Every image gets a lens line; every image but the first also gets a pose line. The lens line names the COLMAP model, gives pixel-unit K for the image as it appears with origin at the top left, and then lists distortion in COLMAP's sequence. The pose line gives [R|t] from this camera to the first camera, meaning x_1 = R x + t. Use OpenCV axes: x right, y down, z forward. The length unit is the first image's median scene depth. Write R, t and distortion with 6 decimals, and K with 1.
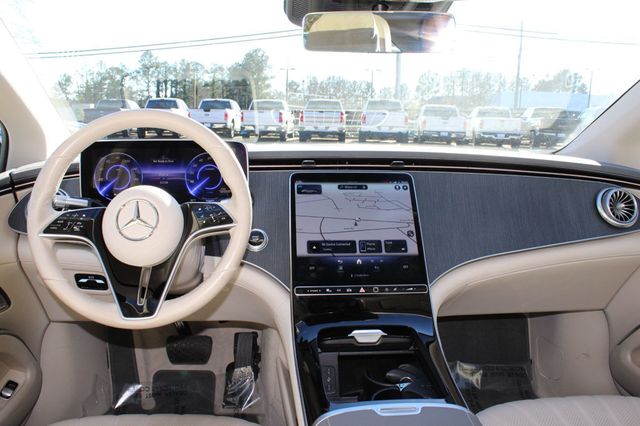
lens RADIAL K [[507.5, 0, 320.0], [0, 507.5, 213.0], [0, 0, 1]] dist [-0.179739, 0.142465]
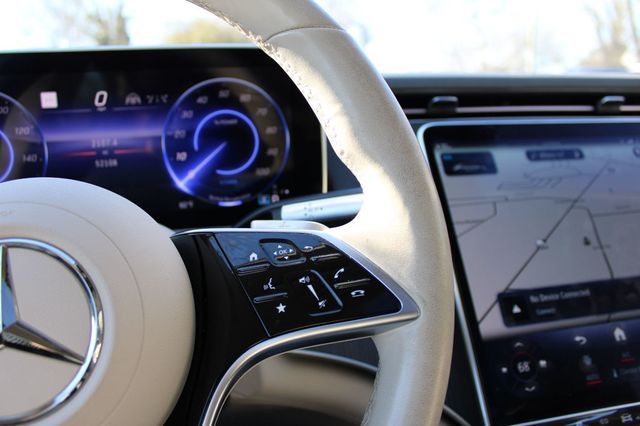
lens RADIAL K [[507.5, 0, 320.0], [0, 507.5, 213.0], [0, 0, 1]] dist [-0.179739, 0.142465]
pose [[0.992240, -0.057001, 0.110501, -0.194355], [0.049276, 0.996228, 0.071421, -0.041723], [-0.114155, -0.065422, 0.991306, 0.604818]]
